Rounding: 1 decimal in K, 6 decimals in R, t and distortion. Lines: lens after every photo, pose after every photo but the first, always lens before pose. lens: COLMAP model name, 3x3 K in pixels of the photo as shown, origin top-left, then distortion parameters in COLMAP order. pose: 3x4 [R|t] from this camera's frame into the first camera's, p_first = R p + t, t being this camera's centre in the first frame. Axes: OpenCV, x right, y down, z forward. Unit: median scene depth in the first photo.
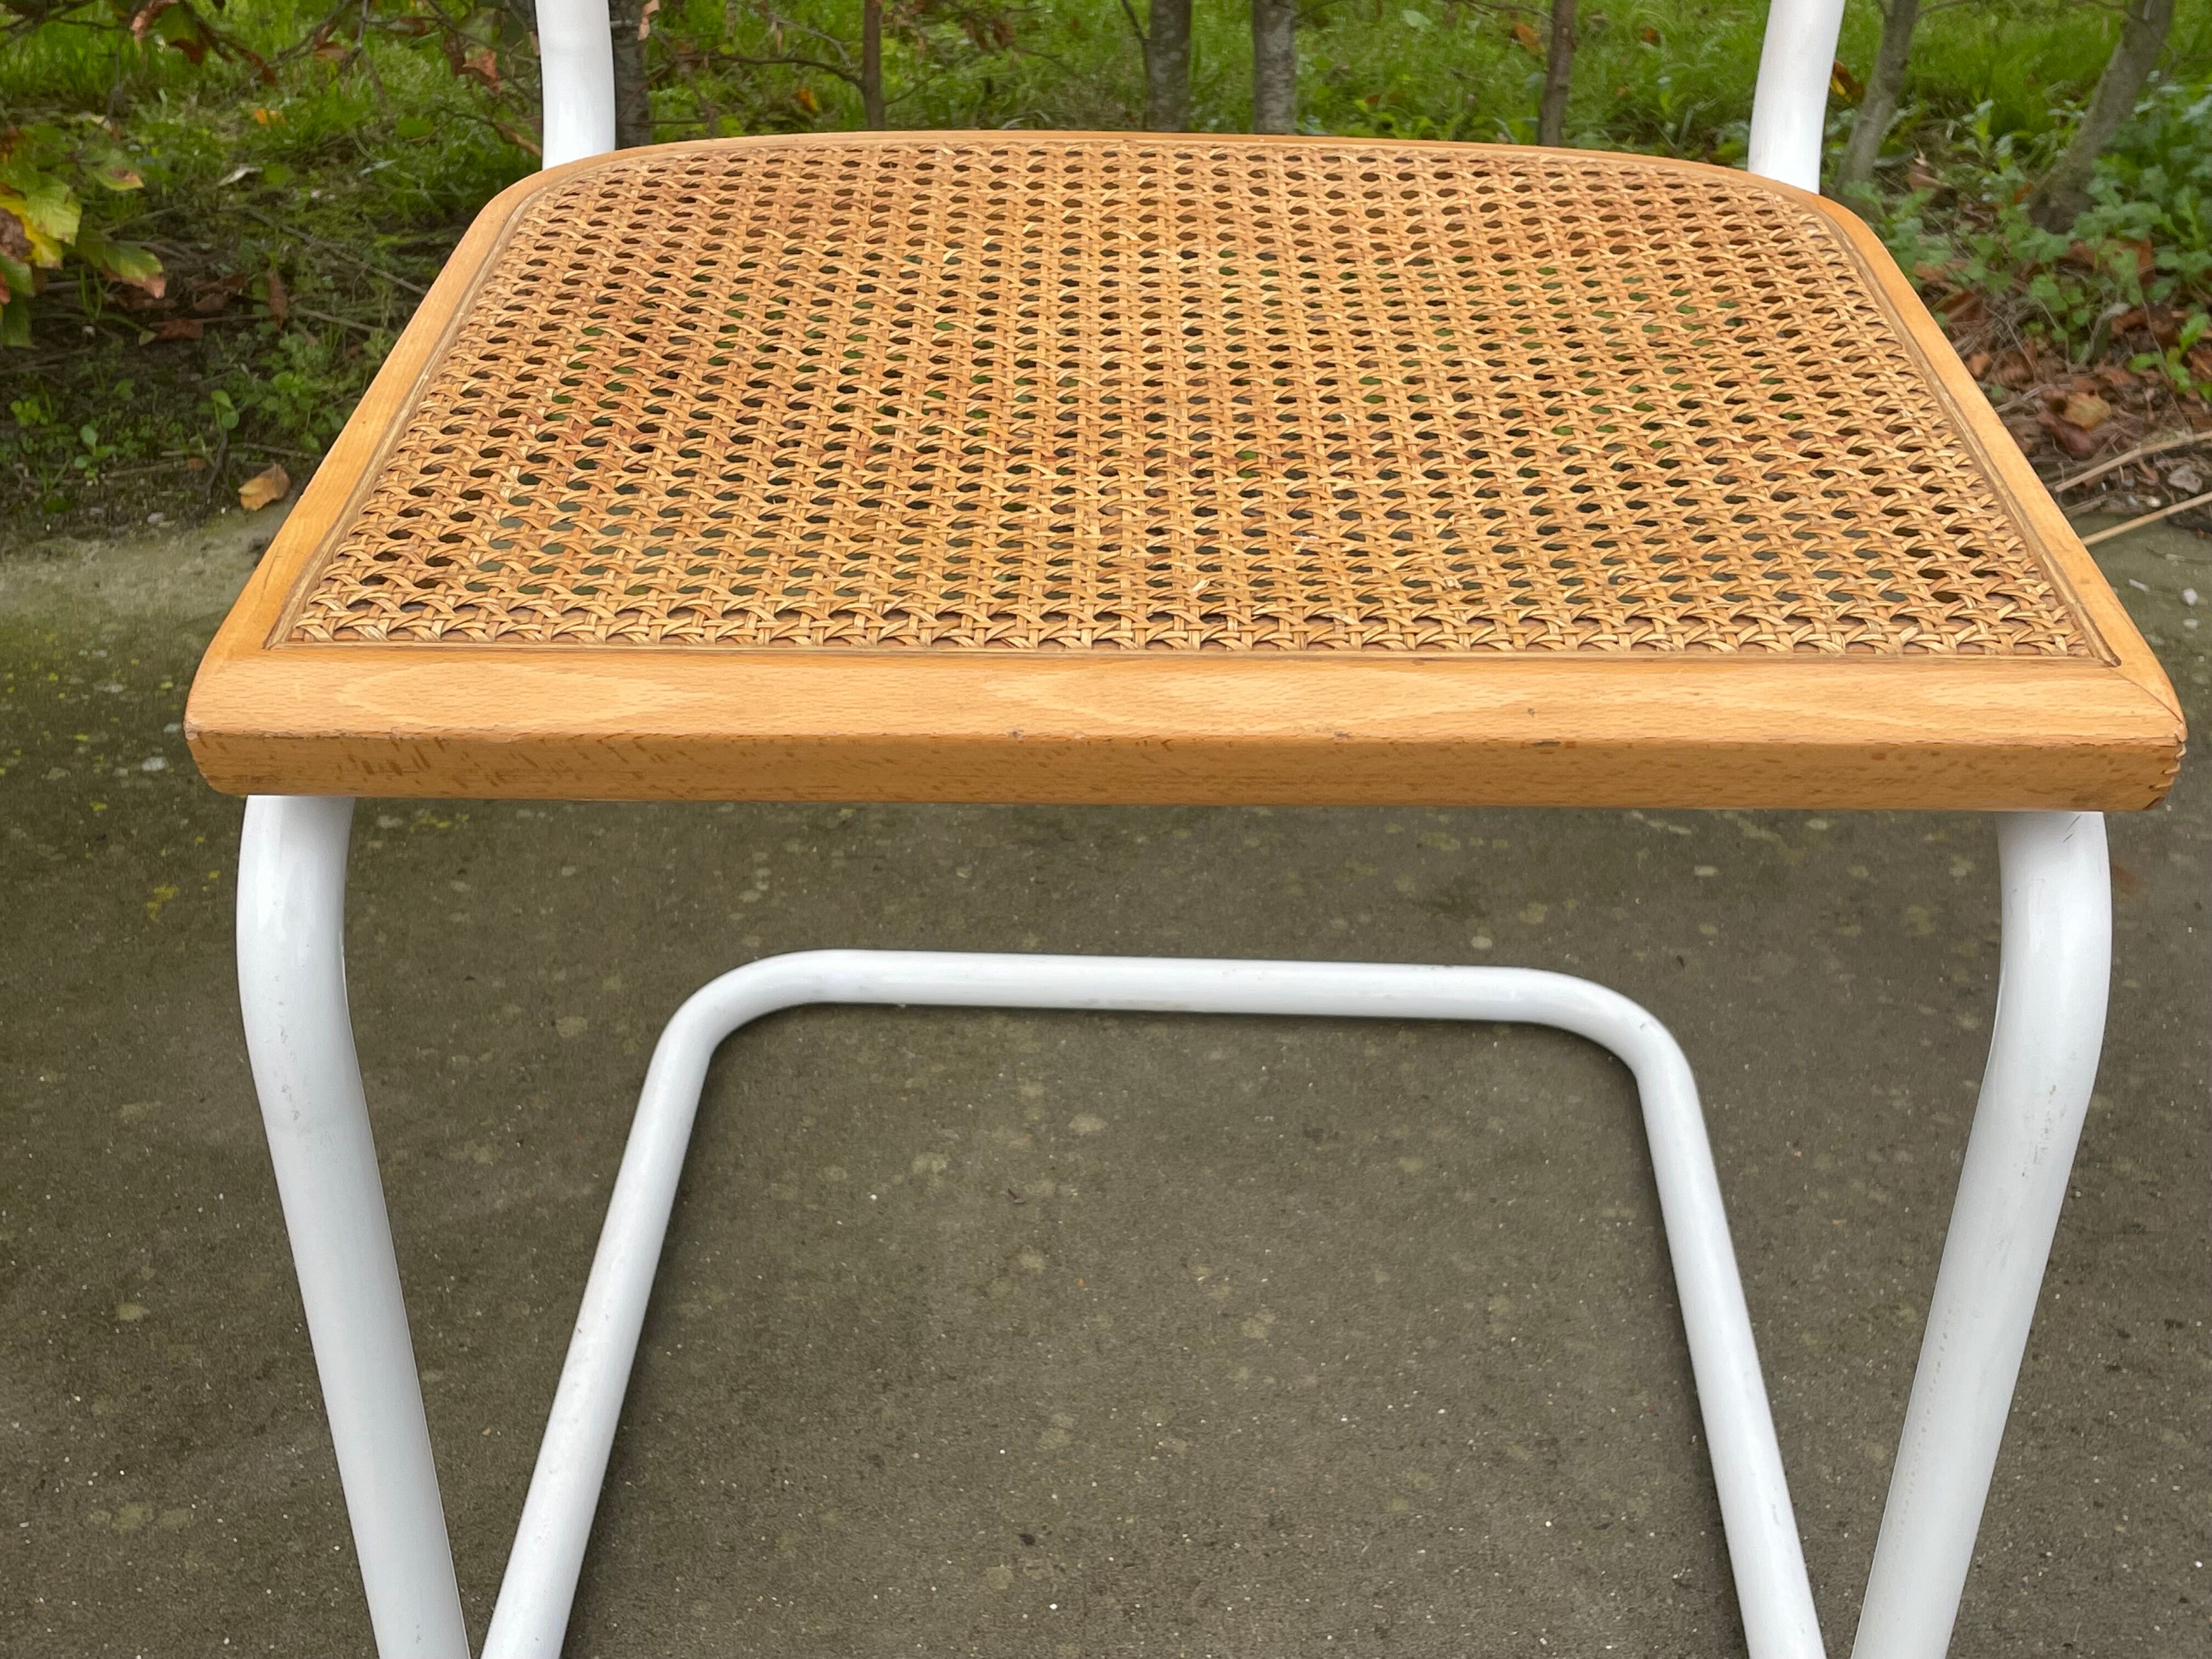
lens RADIAL K [[2650.1, 0, 1123.3], [0, 2650.1, 860.5], [0, 0, 1]] dist [0.063621, 0.000000]
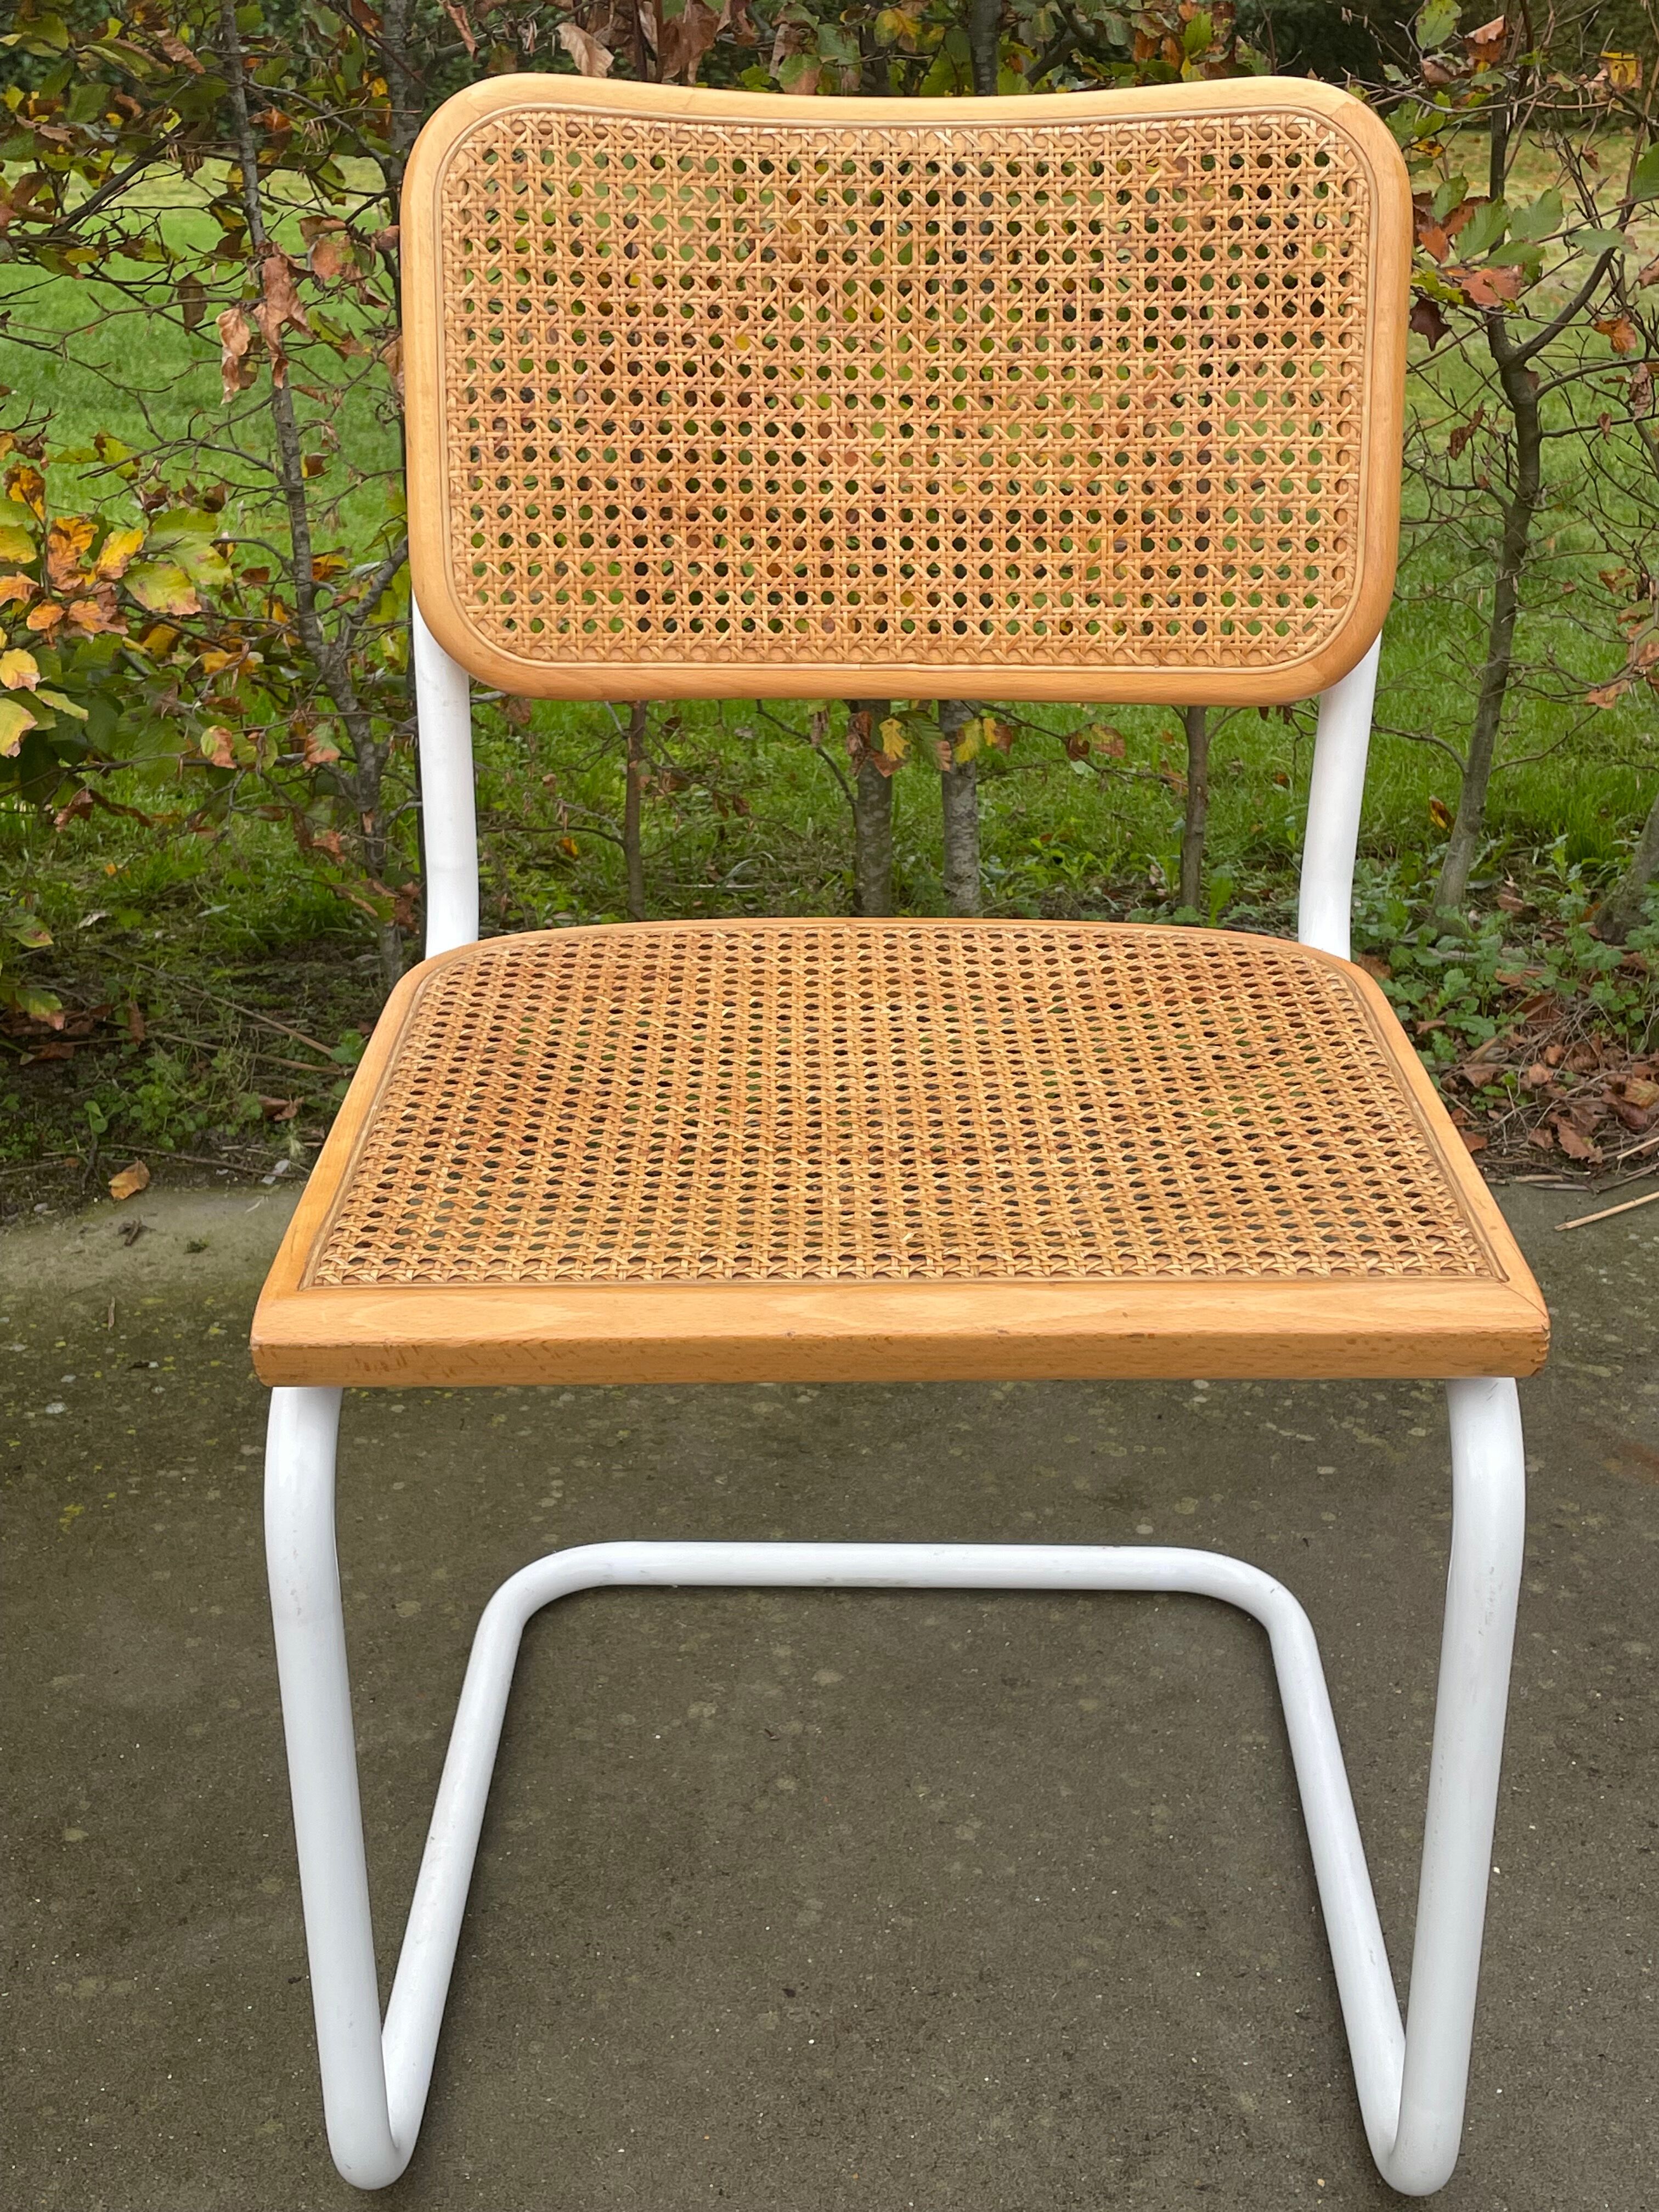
lens RADIAL K [[2650.1, 0, 833.1], [0, 2650.1, 1080.6], [0, 0, 1]] dist [0.063621, 0.000000]
pose [[0.999856, -0.016956, 0.000883, -0.008132], [0.016863, 0.985582, -0.168354, 0.037189], [0.001984, 0.168345, 0.985726, -0.303572]]
